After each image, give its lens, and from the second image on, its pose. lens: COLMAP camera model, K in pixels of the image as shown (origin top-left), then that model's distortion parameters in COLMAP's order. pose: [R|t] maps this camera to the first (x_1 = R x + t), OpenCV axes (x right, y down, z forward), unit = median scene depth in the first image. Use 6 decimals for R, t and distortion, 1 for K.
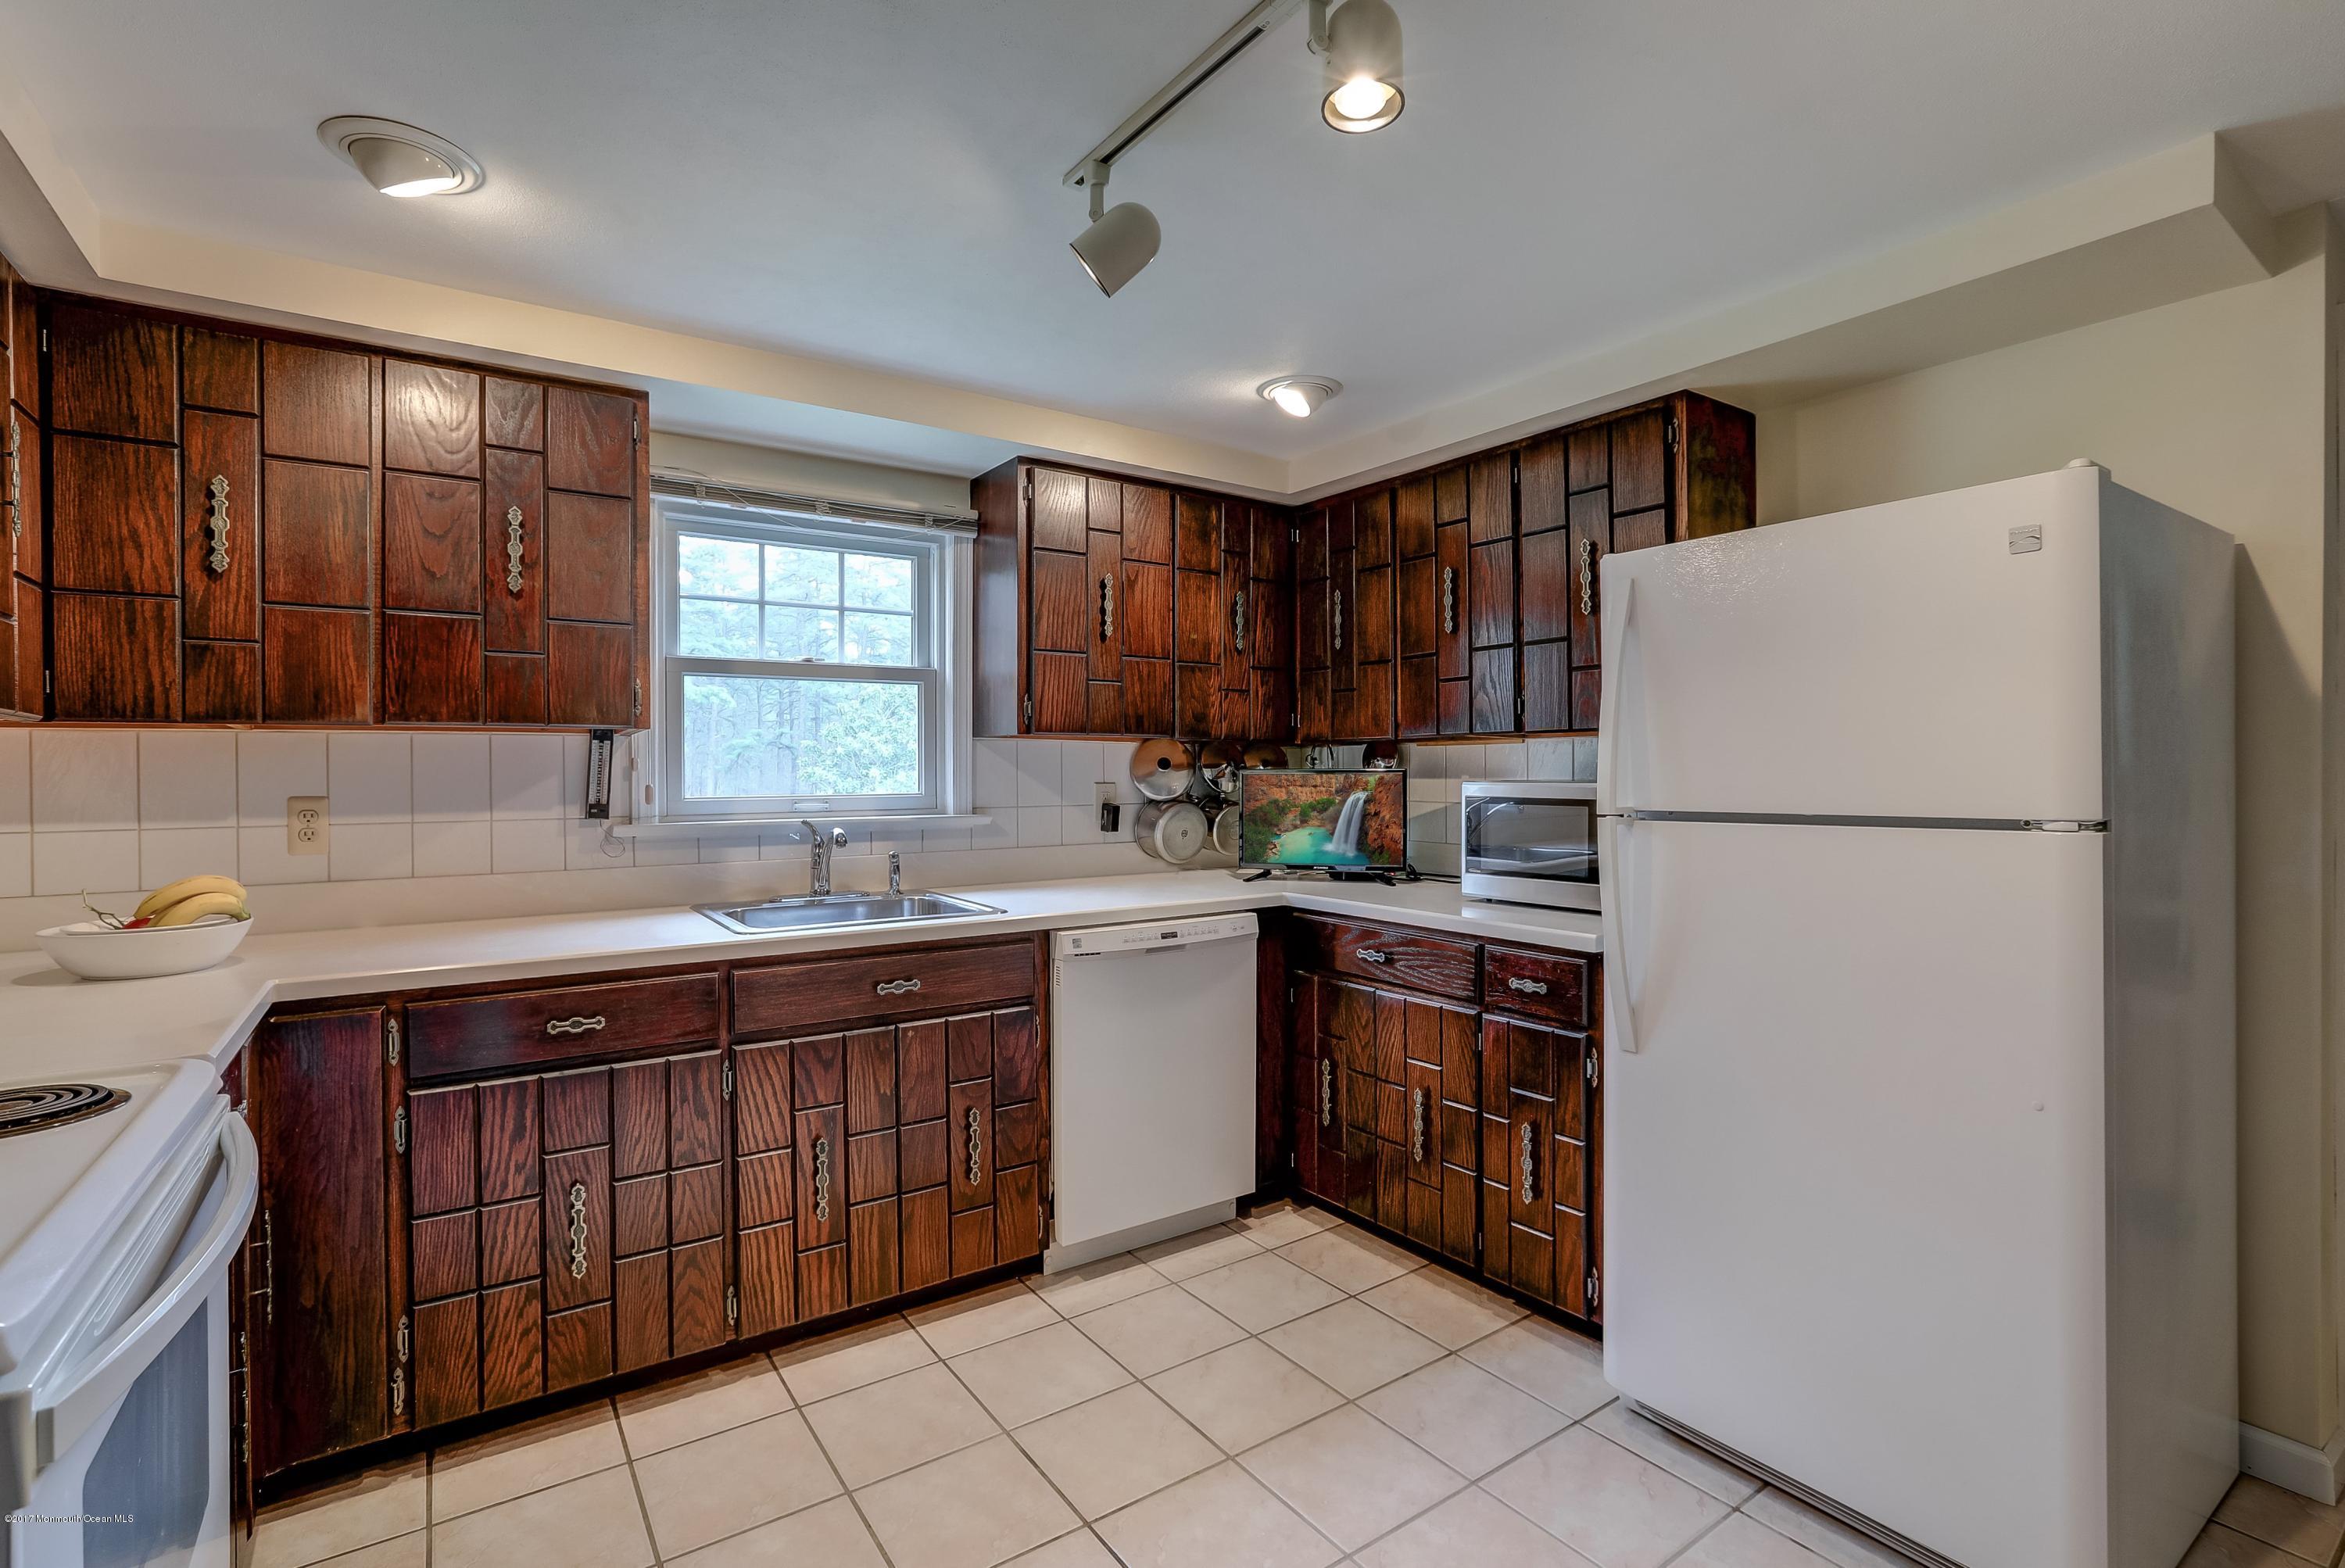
lens RADIAL K [[1074.6, 0, 1134.5], [0, 1074.6, 779.7], [0, 0, 1]] dist [-0.015763, 0.008550]
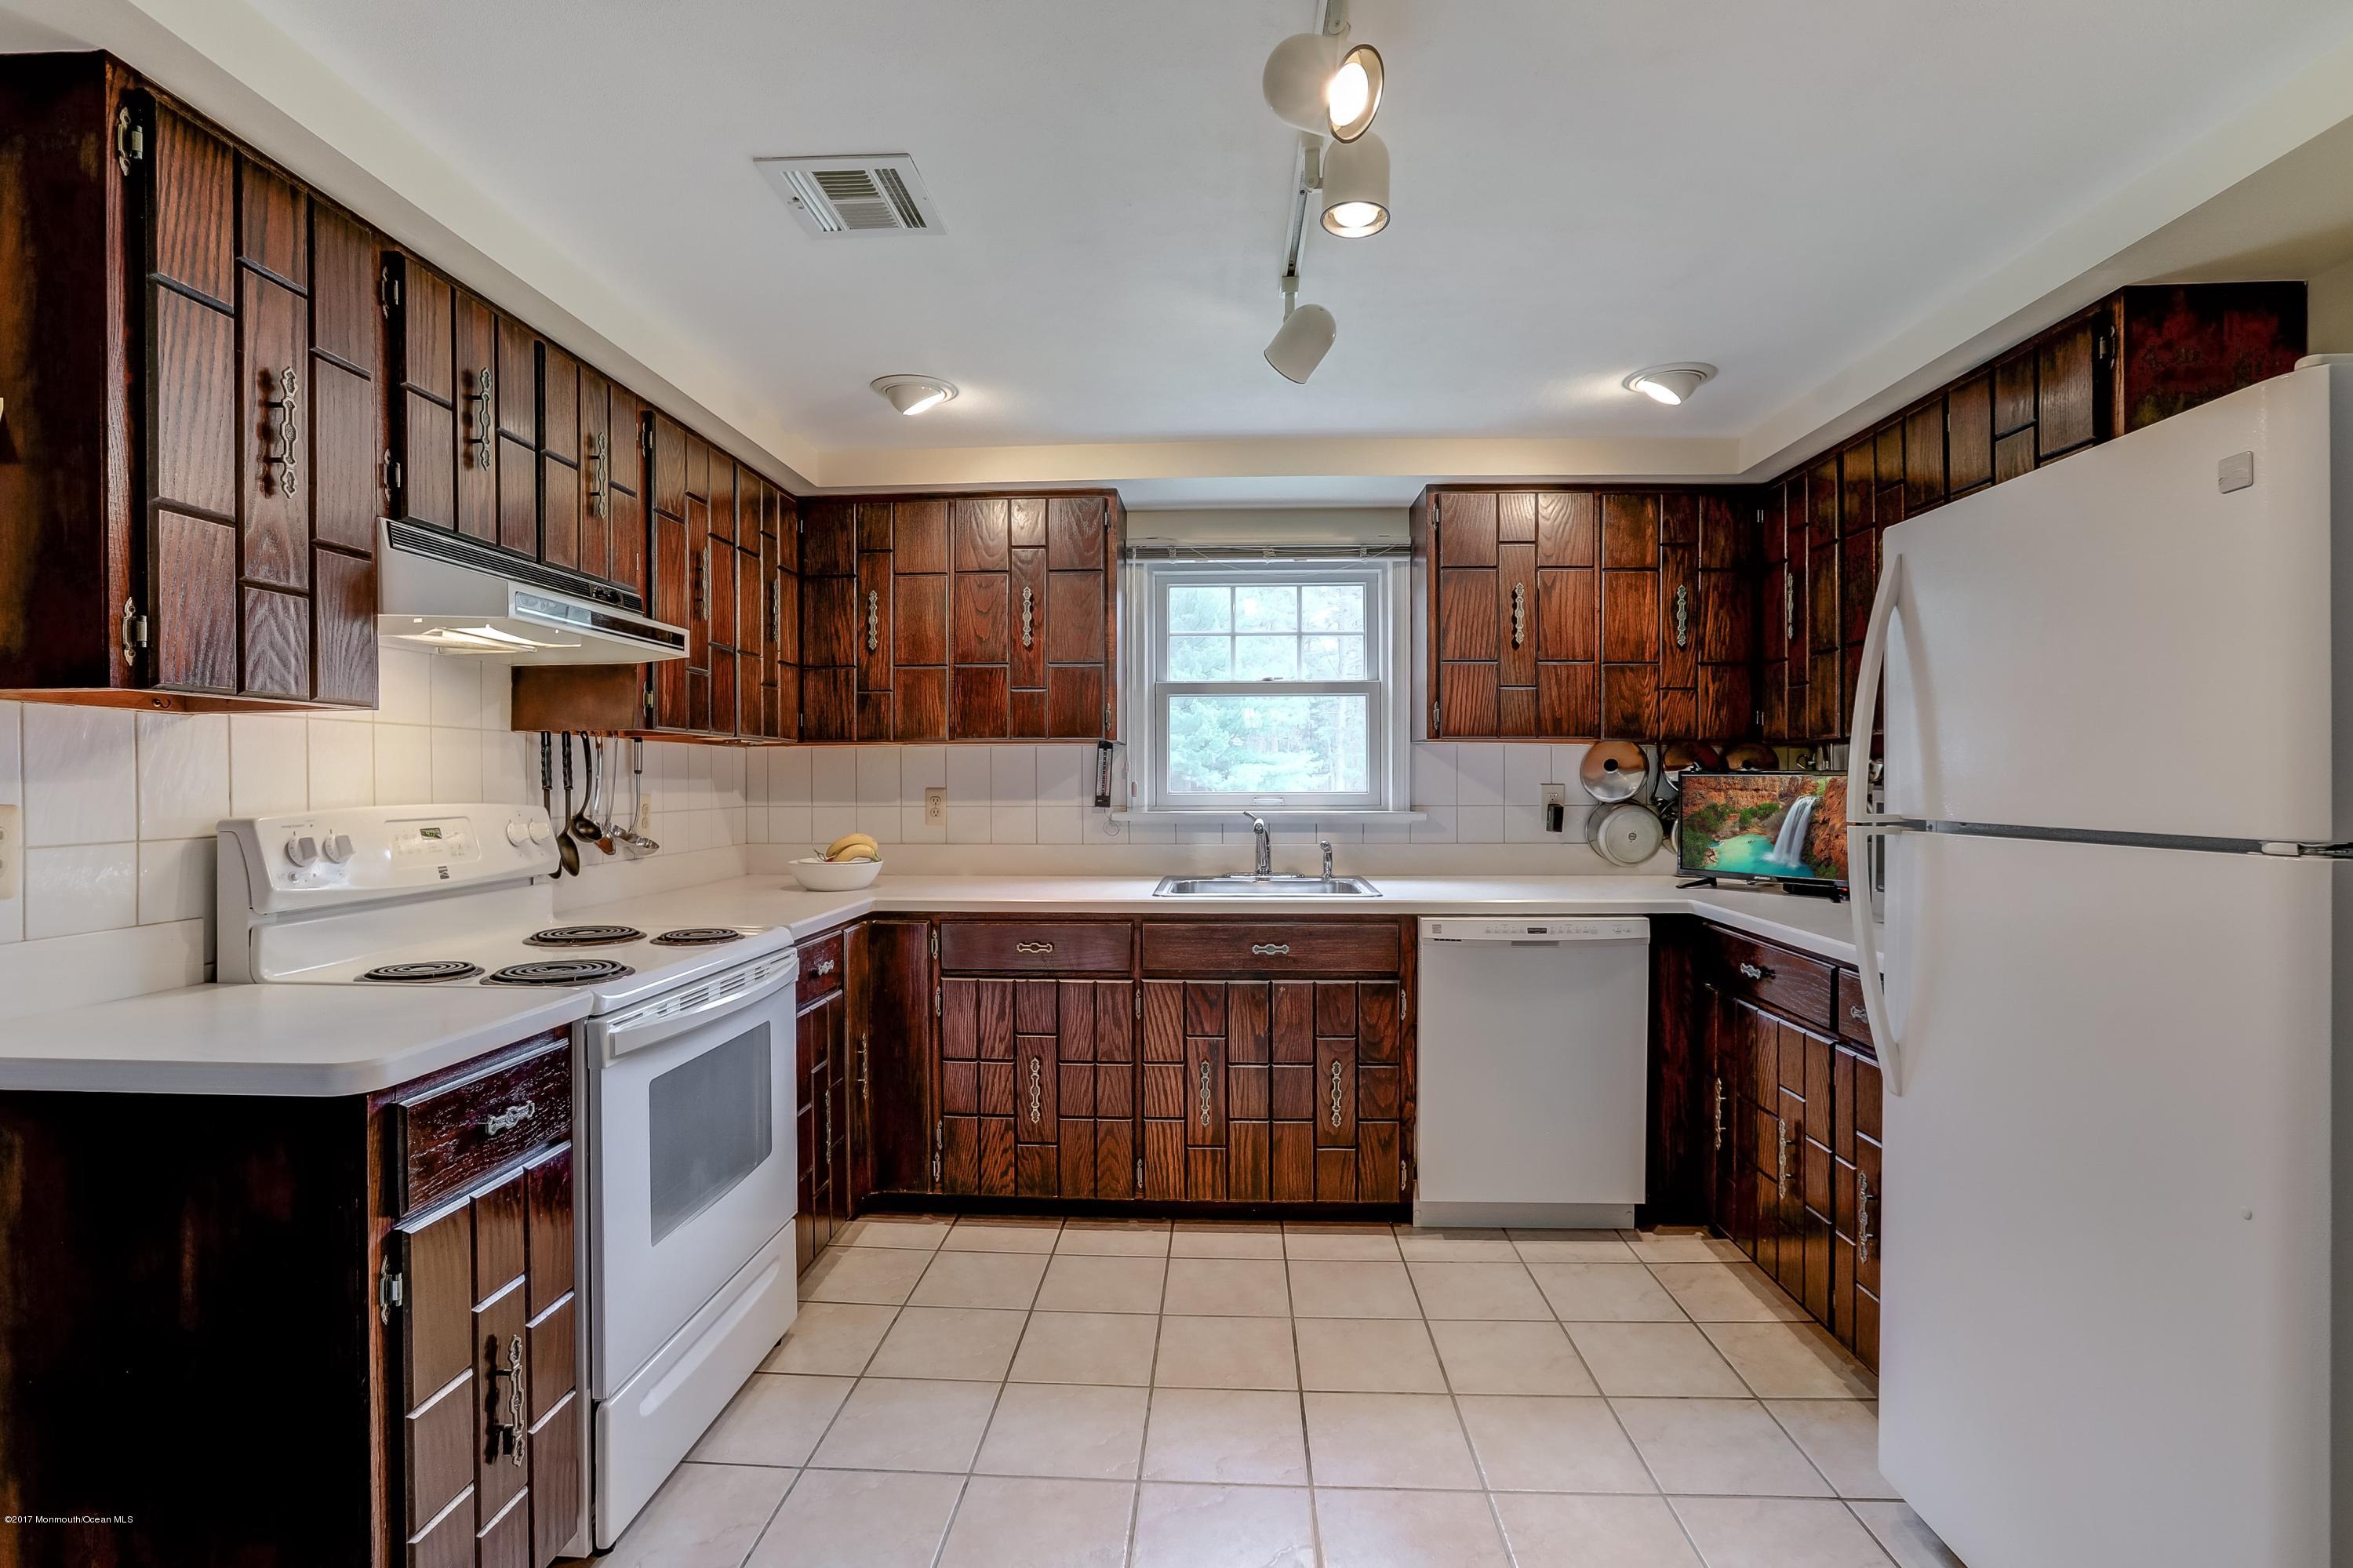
lens RADIAL K [[1078.3, 0, 1171.1], [0, 1078.3, 793.3], [0, 0, 1]] dist [-0.015763, 0.008550]
pose [[0.803995, 0.014304, -0.594464, 0.402013], [-0.007620, 0.999876, 0.013753, 0.000000], [0.594587, -0.006527, 0.804005, -0.047691]]
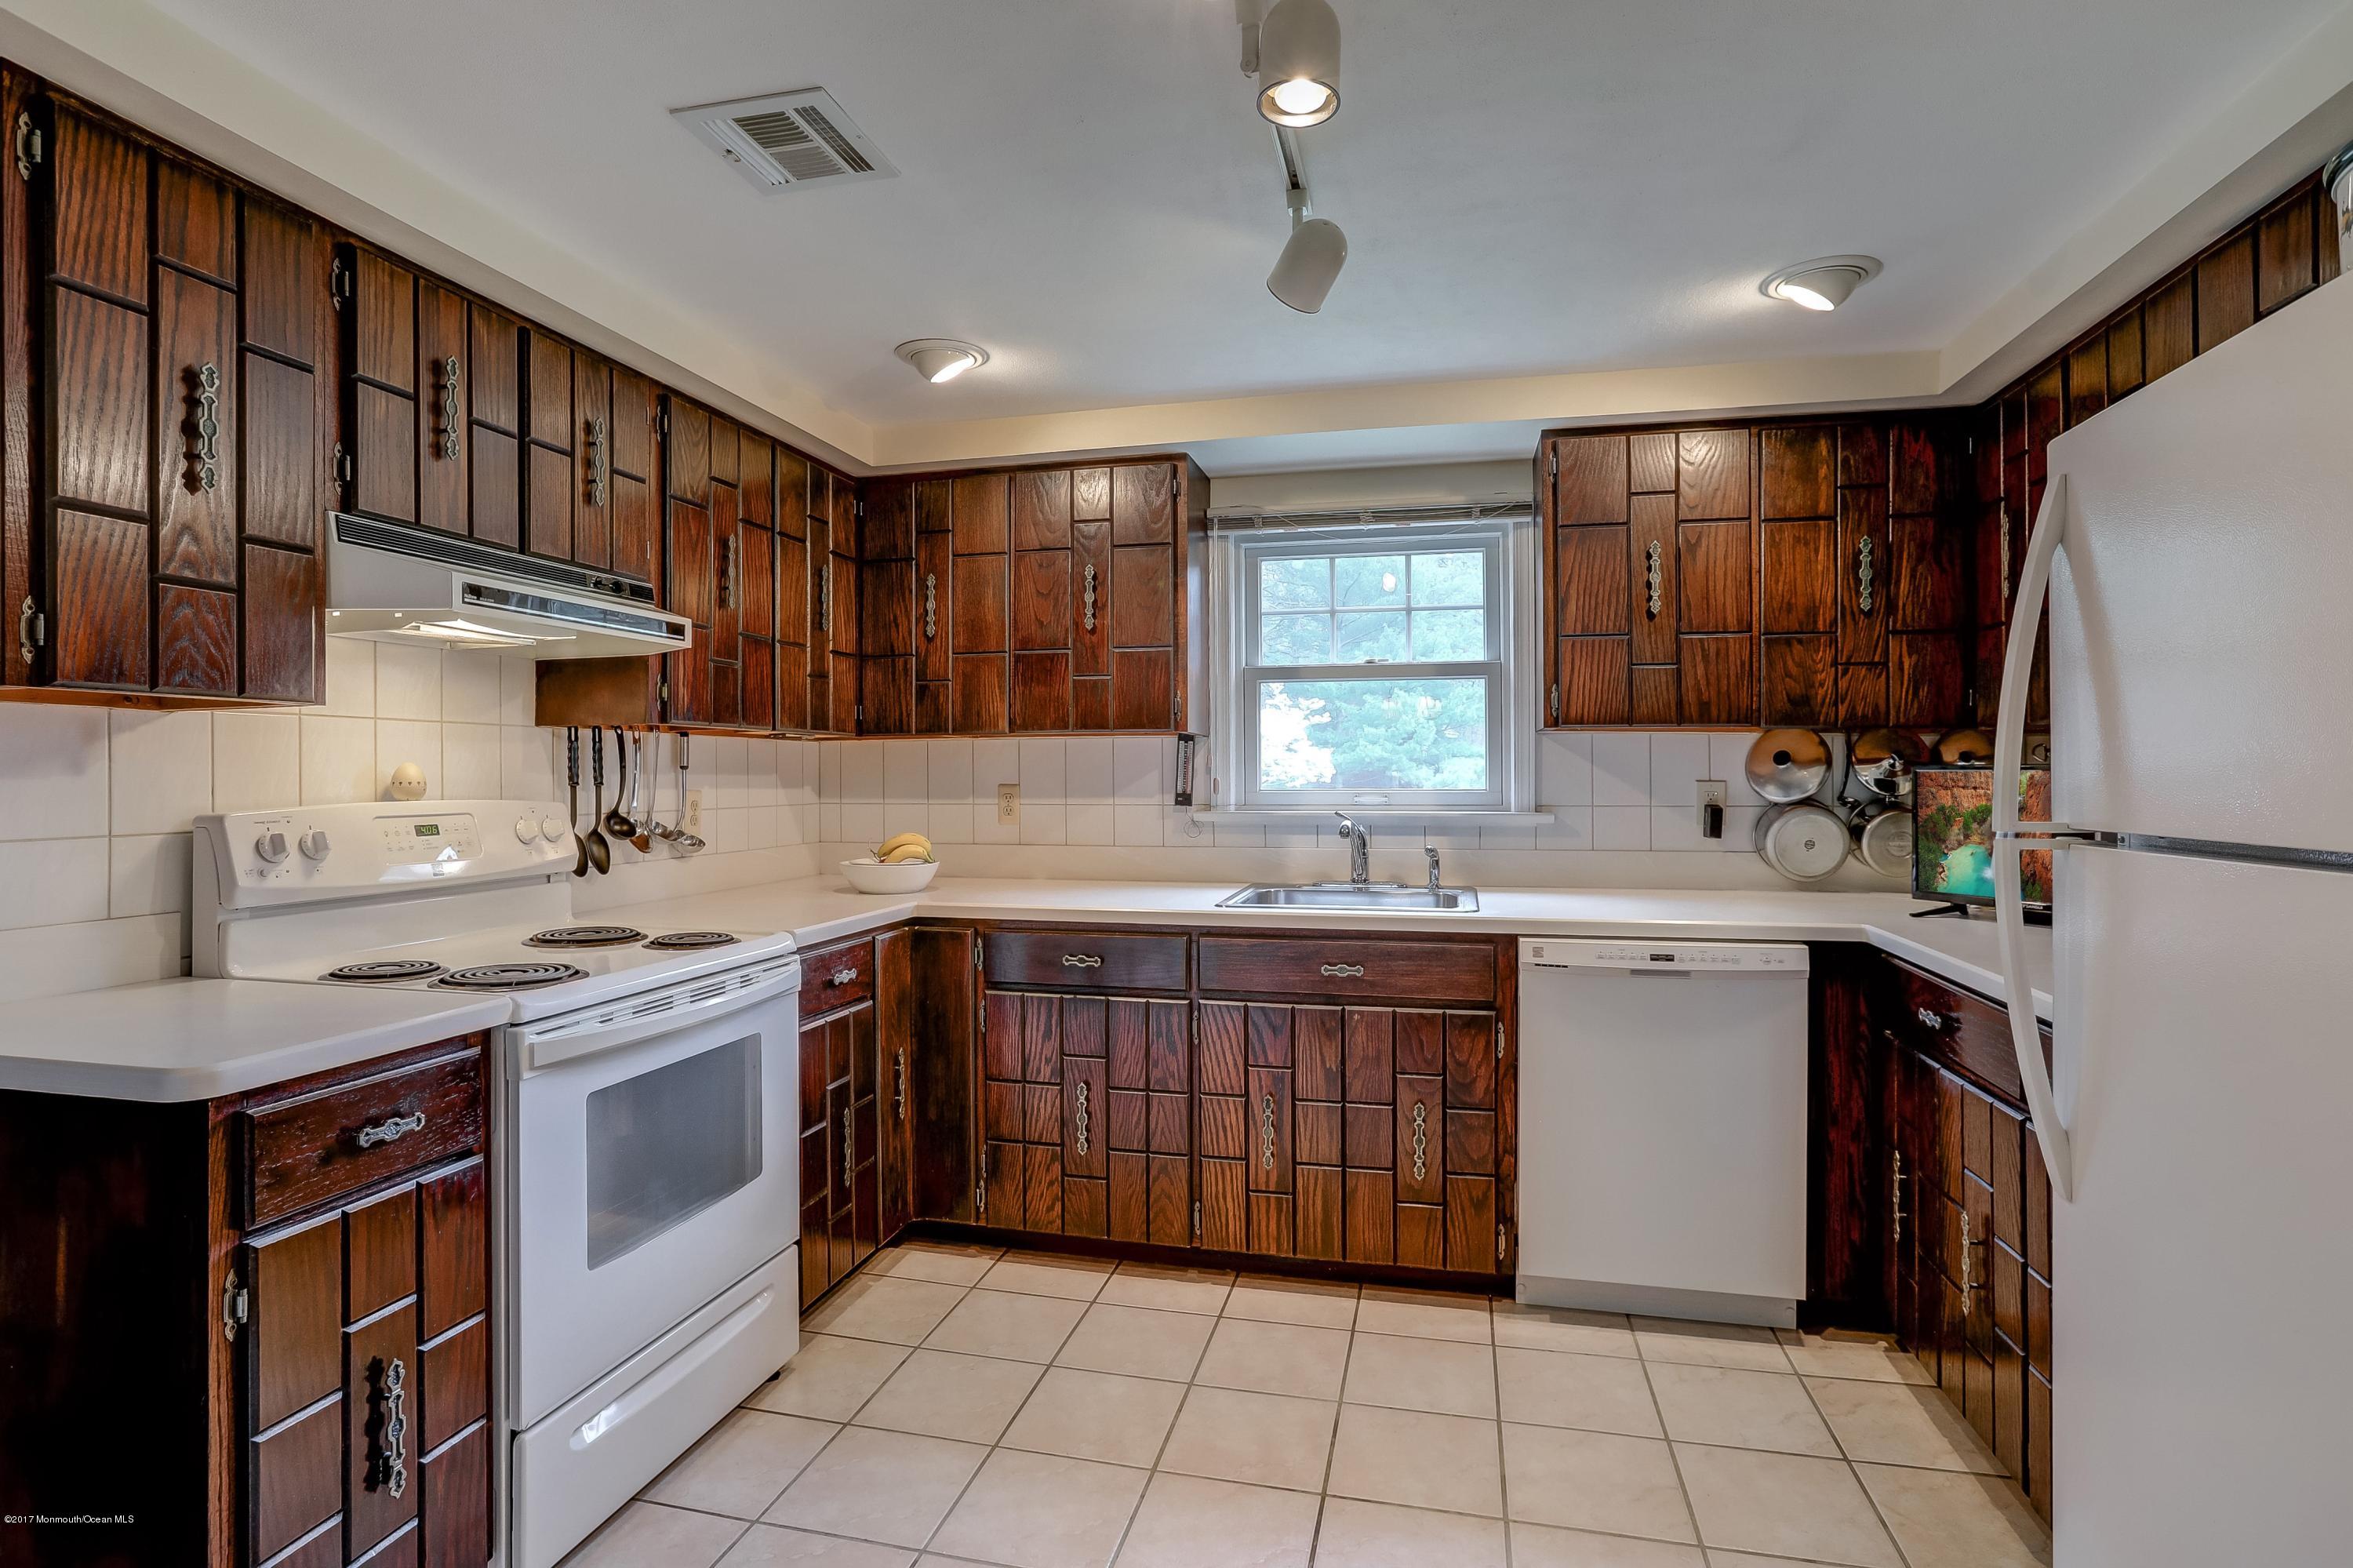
lens RADIAL K [[1154.4, 0, 1168.5], [0, 1154.4, 778.6], [0, 0, 1]] dist [-0.012147, 0.008564]
pose [[0.682780, 0.008829, -0.730571, 0.479486], [-0.007237, 0.999960, 0.005321, -0.001428], [0.730588, 0.001654, 0.682816, 0.092736]]
